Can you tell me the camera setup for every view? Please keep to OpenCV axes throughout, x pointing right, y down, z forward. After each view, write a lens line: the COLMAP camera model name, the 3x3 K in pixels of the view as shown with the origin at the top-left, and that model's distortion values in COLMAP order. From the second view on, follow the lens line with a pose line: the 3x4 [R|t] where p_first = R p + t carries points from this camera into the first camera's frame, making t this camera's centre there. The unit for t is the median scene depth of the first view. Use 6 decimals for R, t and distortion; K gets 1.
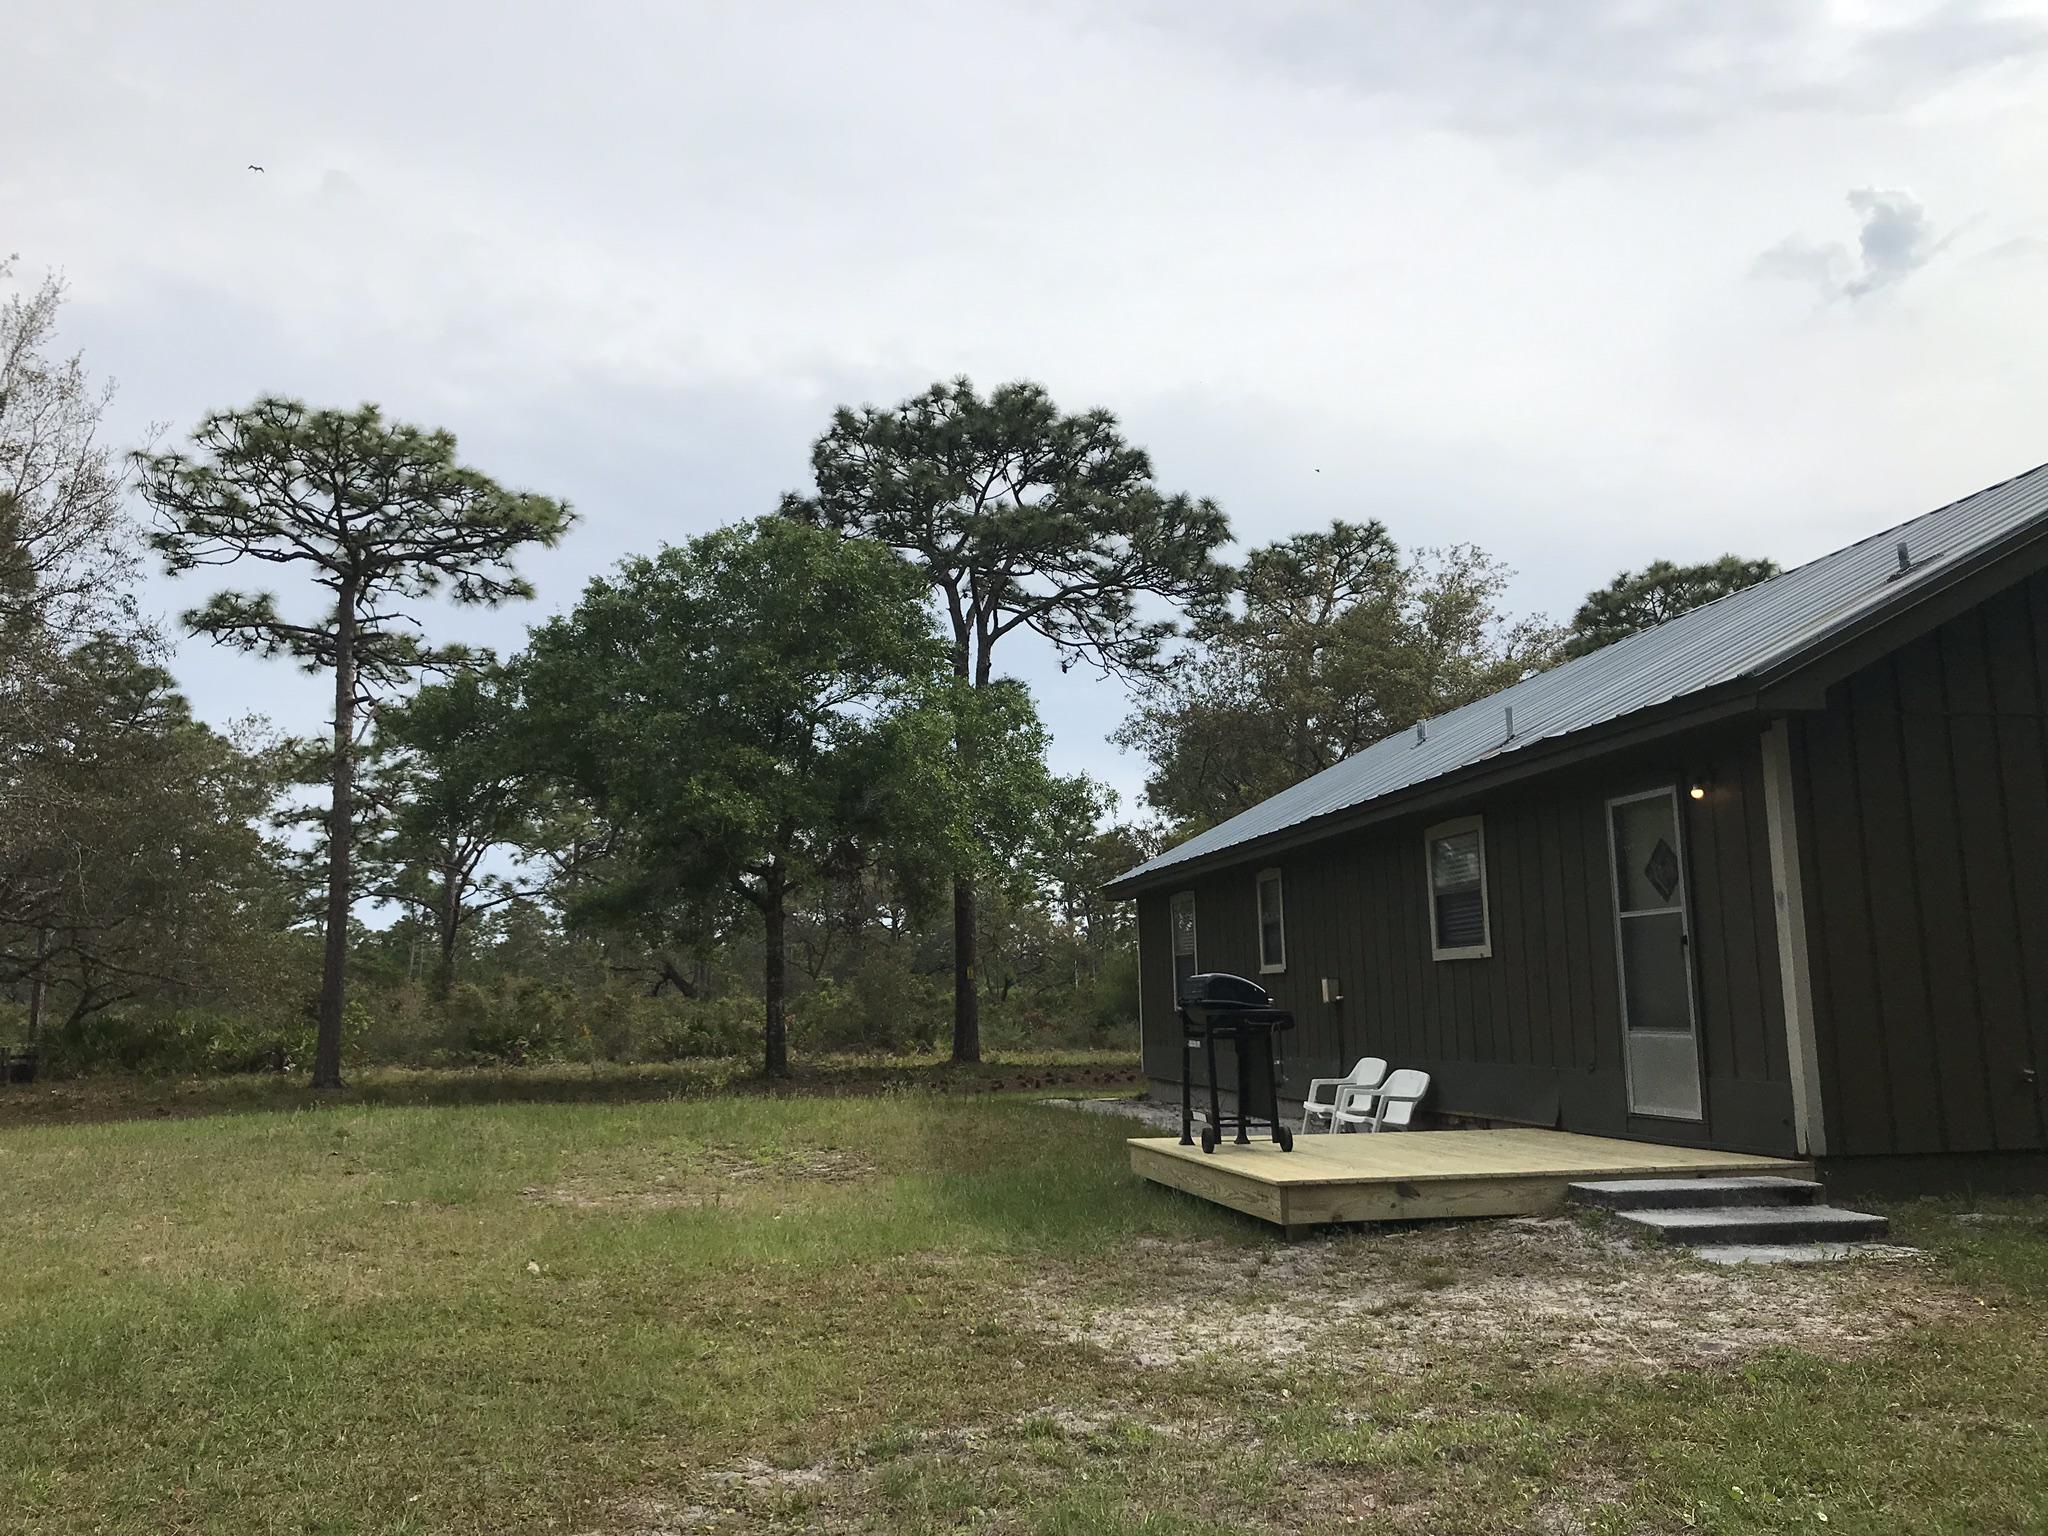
lens RADIAL K [[1678.3, 0, 1022.0], [0, 1678.3, 769.0], [0, 0, 1]] dist [0.046461, -0.065726]
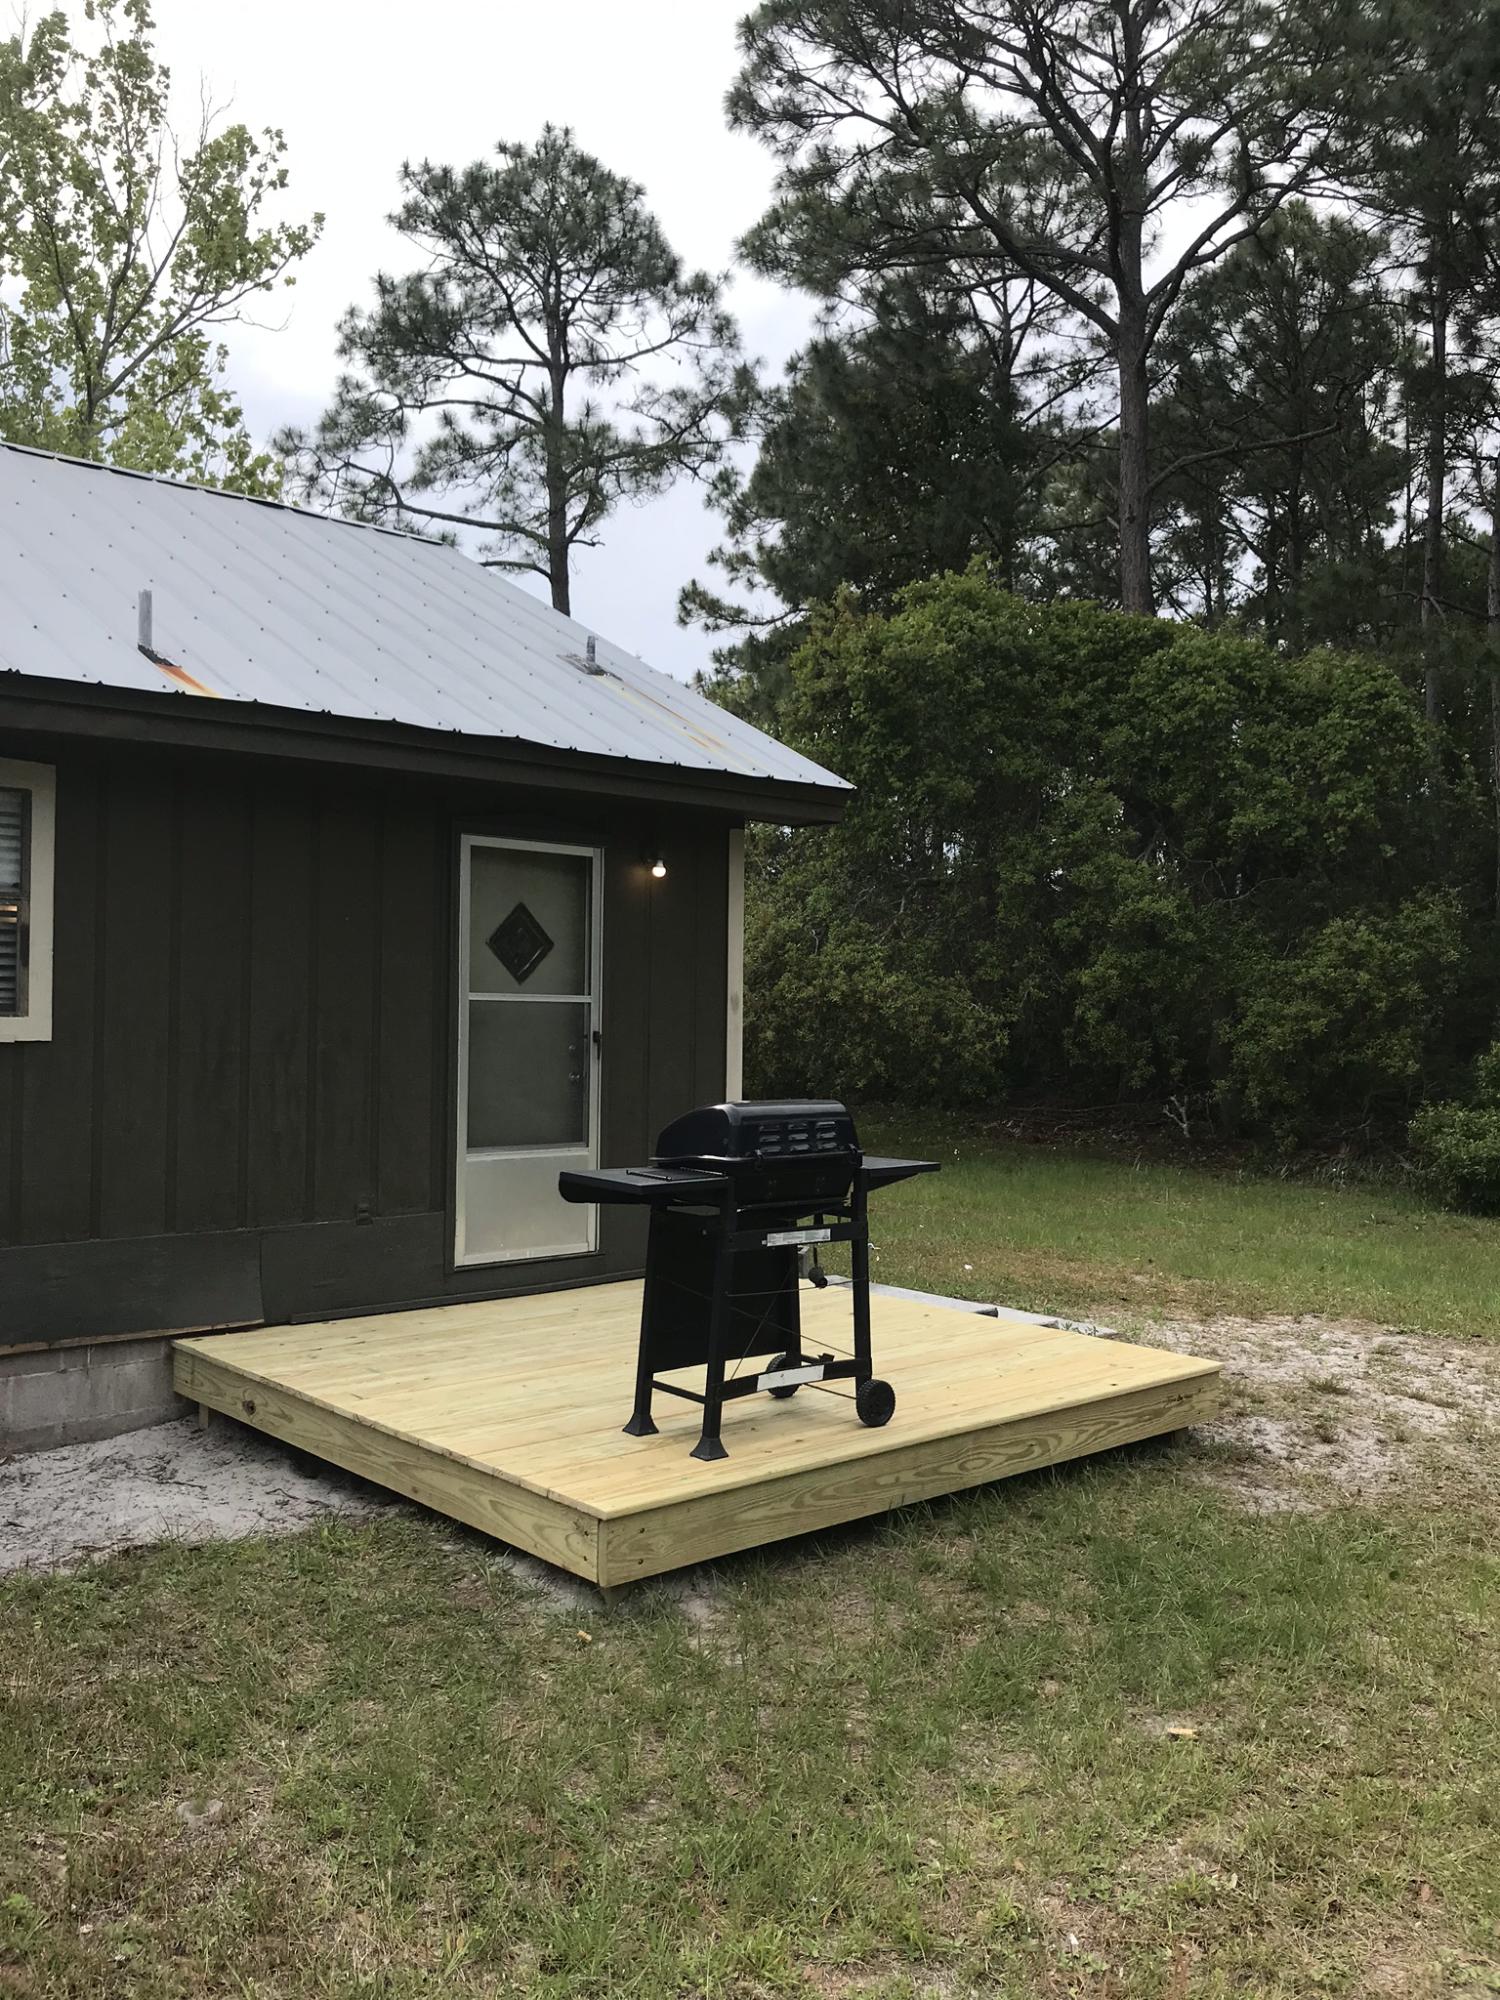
lens RADIAL K [[1638.9, 0, 749.7], [0, 1638.9, 991.7], [0, 0, 1]] dist [0.046461, -0.065726]
pose [[-0.528713, 0.002106, 0.848798, -0.311878], [-0.139205, 0.986242, -0.089158, 0.132555], [-0.837308, -0.165296, -0.521146, 1.283152]]
